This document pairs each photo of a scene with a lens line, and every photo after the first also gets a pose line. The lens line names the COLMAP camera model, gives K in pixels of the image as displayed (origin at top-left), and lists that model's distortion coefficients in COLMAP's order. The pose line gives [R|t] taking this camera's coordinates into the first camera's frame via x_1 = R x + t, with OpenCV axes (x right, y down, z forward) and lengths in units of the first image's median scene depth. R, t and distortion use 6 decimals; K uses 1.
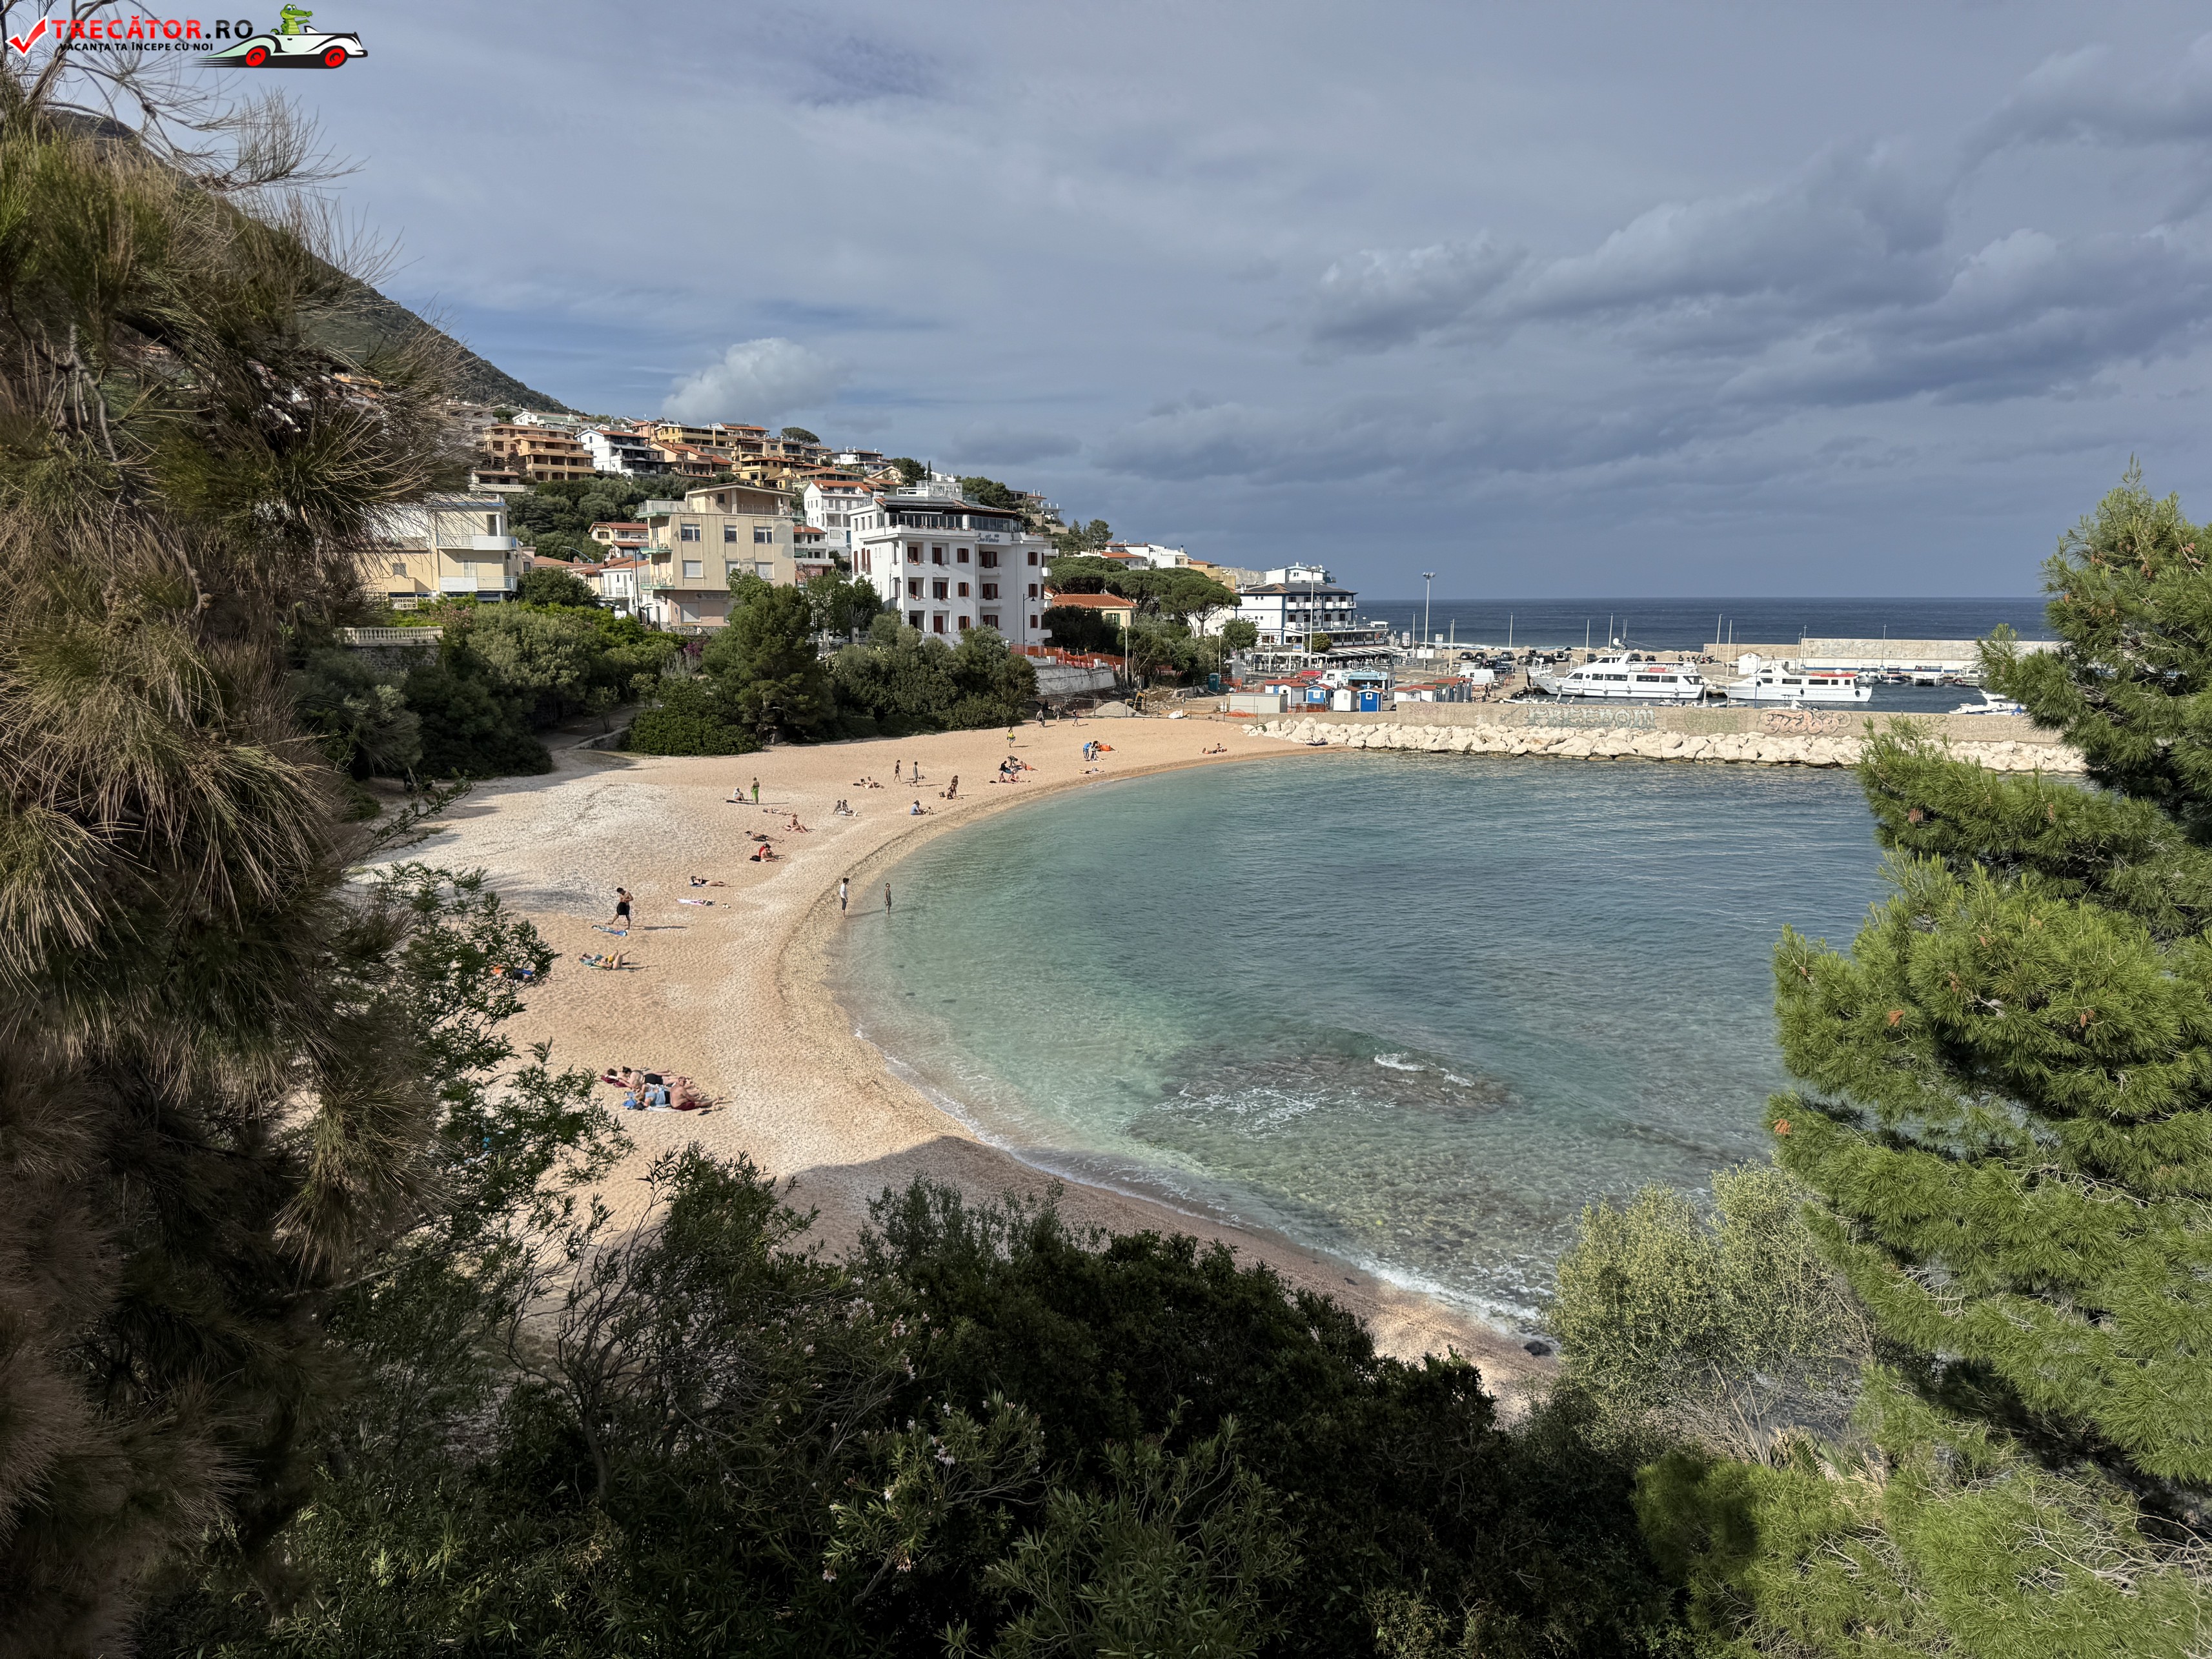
lens RADIAL K [[1553.8, 0, 1118.5], [0, 1553.8, 837.3], [0, 0, 1]] dist [0.168421, -0.341028]
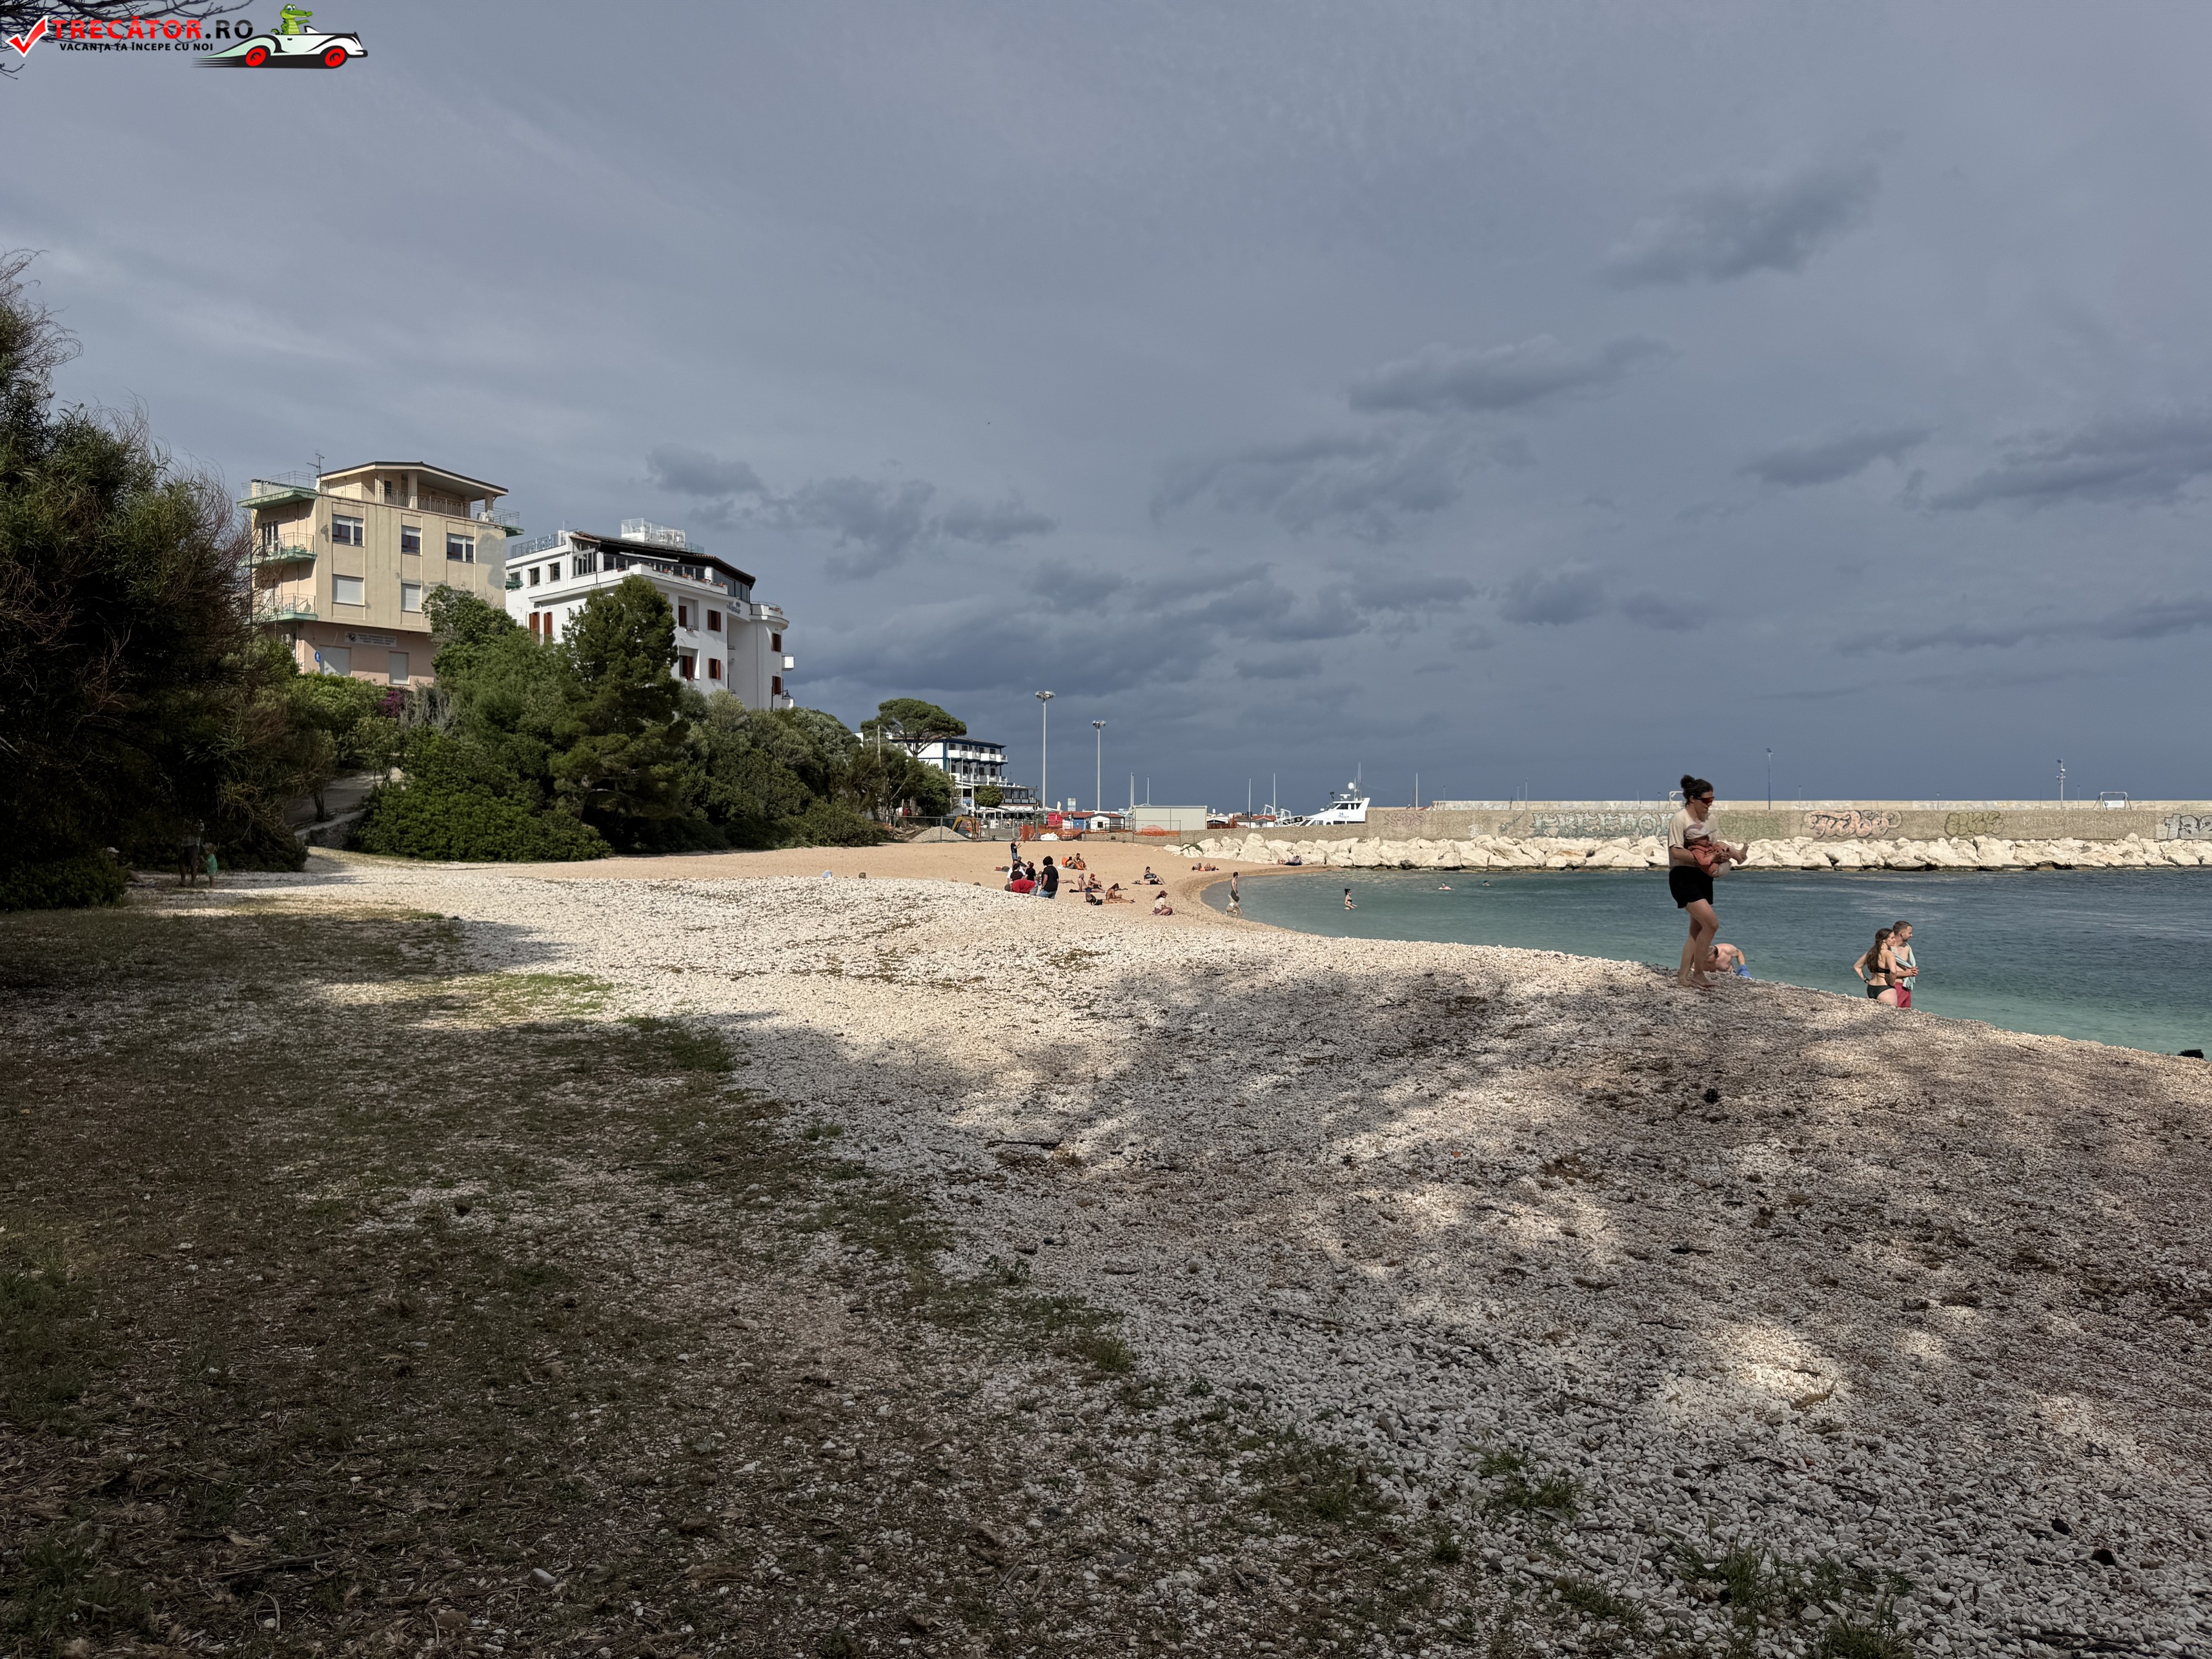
lens RADIAL K [[1539.1, 0, 1101.8], [0, 1539.1, 874.7], [0, 0, 1]] dist [0.099752, -0.138448]
pose [[0.925254, -0.016094, 0.379008, -0.206492], [0.059771, 0.992805, -0.103756, 0.013689], [-0.374611, 0.118654, 0.919558, 0.322116]]
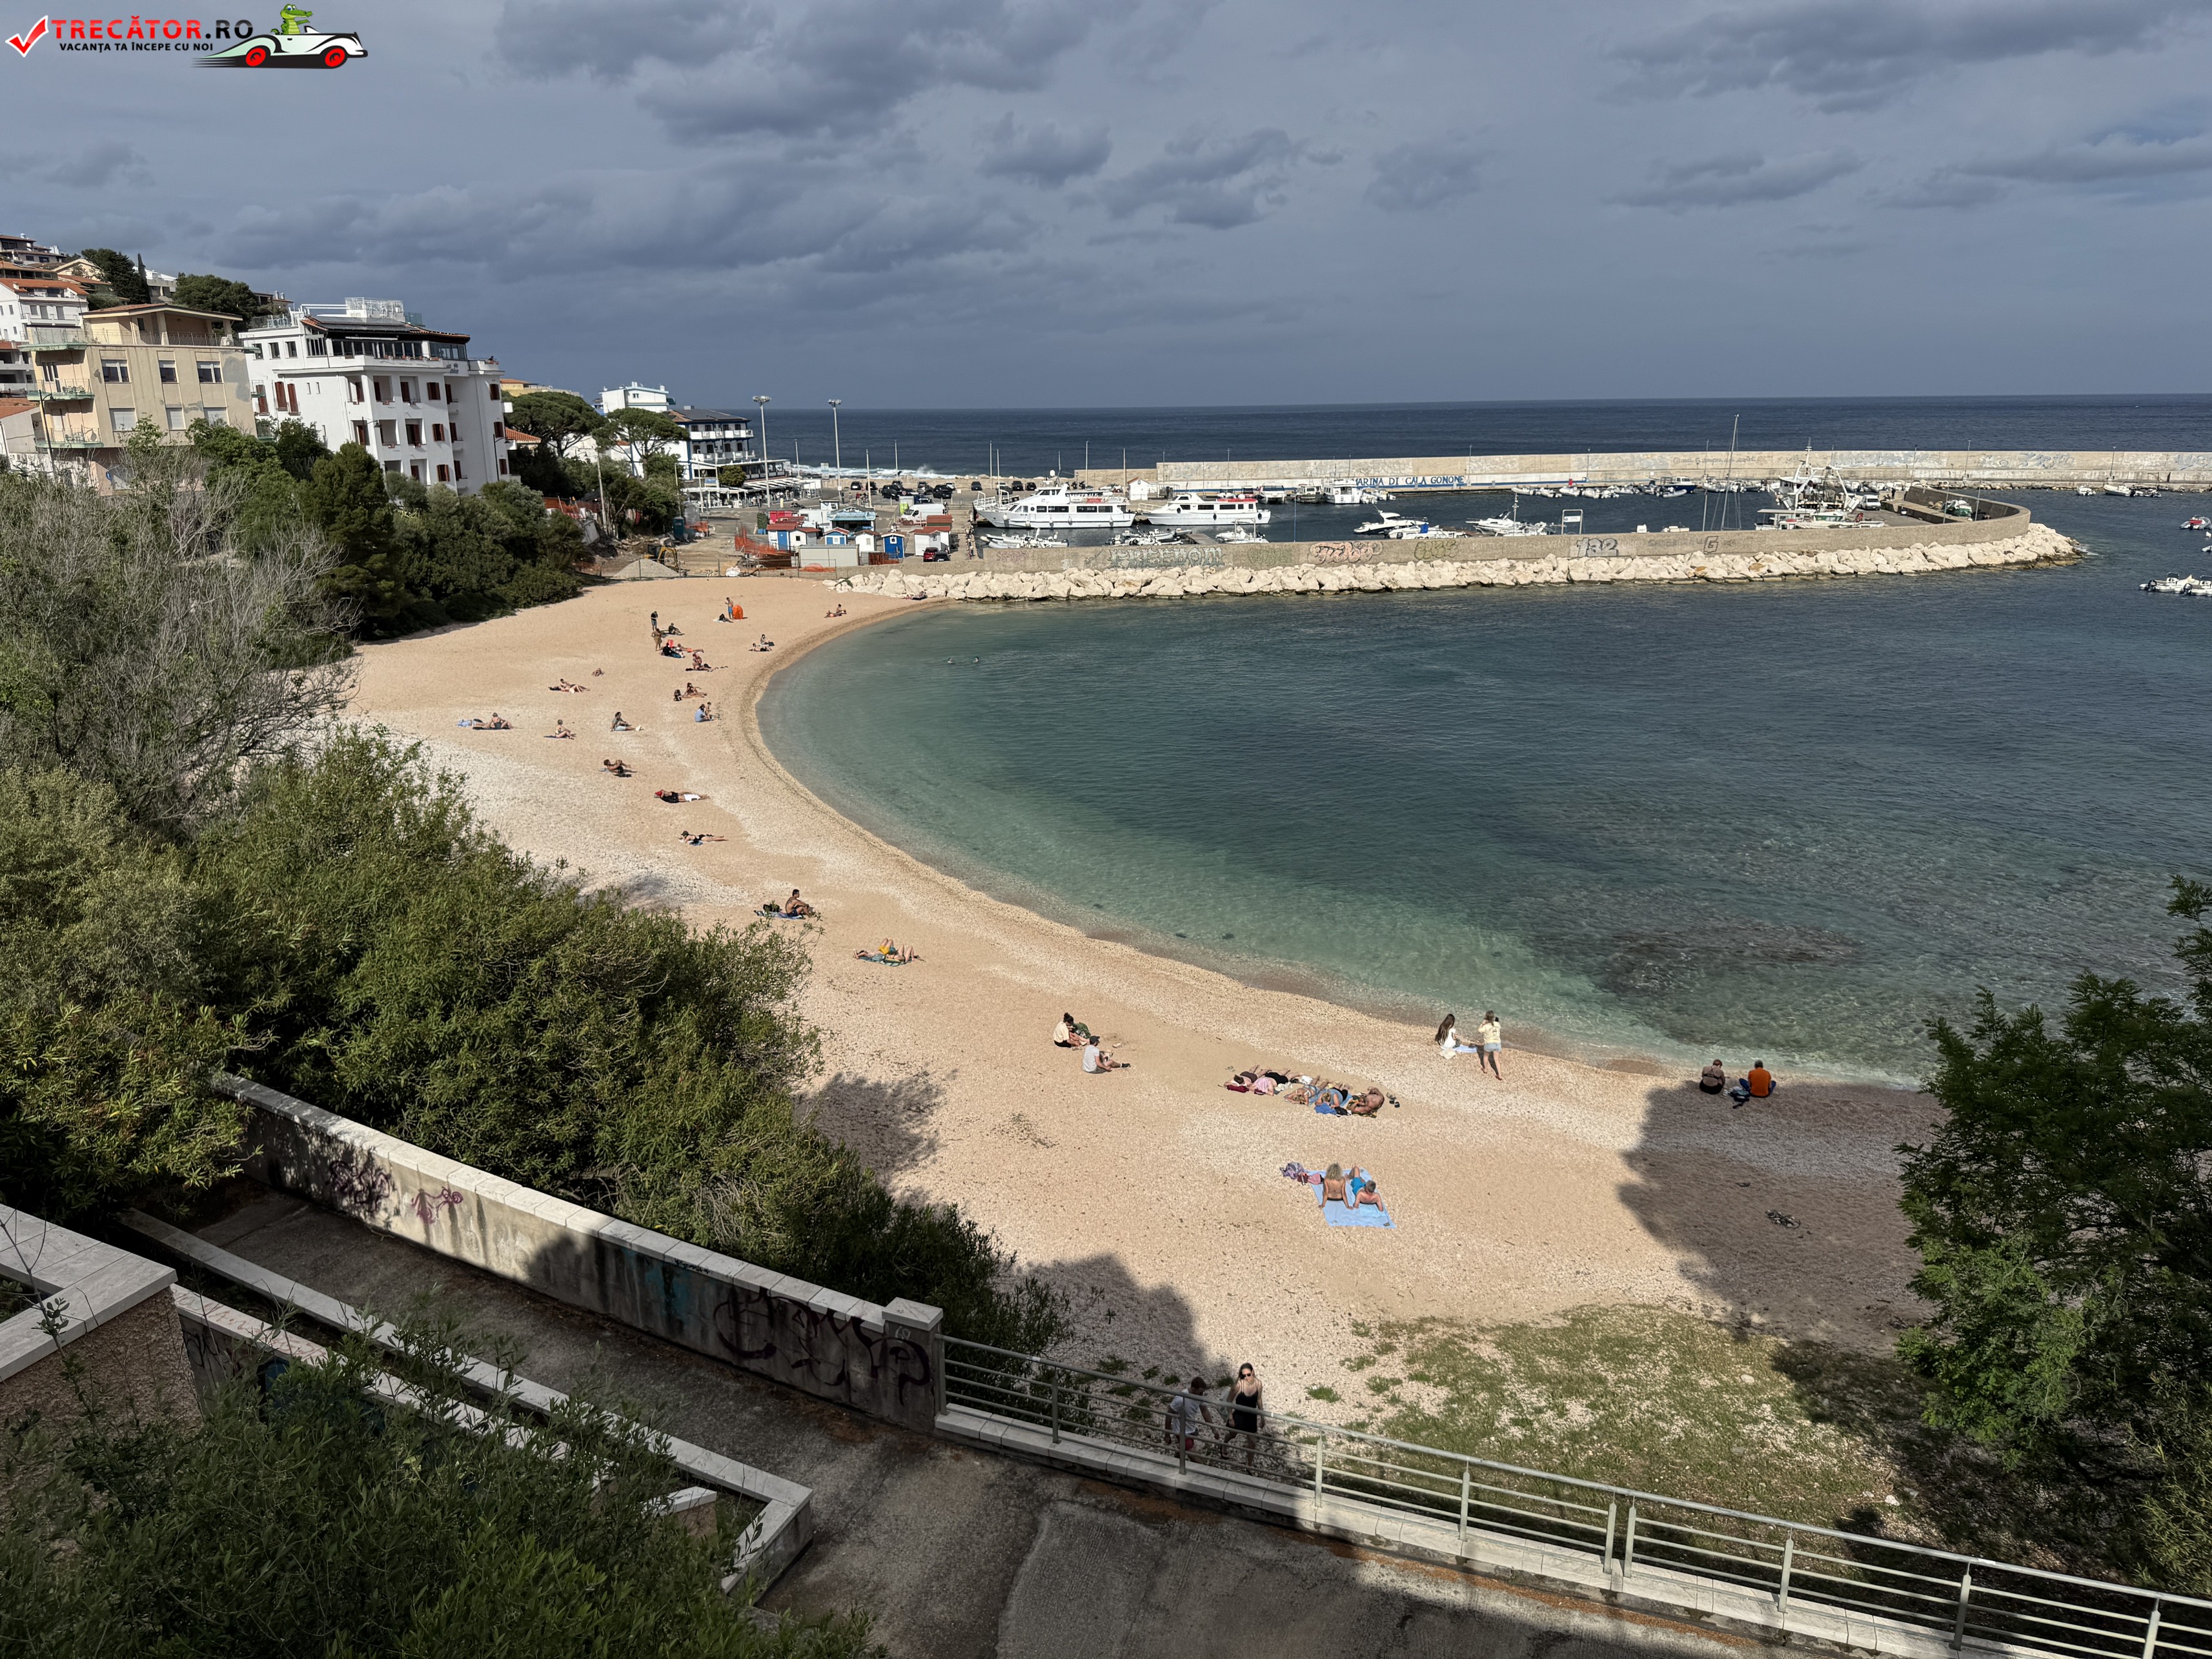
lens RADIAL K [[1564.9, 0, 1124.3], [0, 1564.9, 823.4], [0, 0, 1]] dist [0.098290, -0.133427]
pose [[0.875803, -0.132457, 0.464138, -0.204351], [0.082096, 0.988476, 0.127183, -0.031034], [-0.475636, -0.073283, 0.876584, 0.068415]]
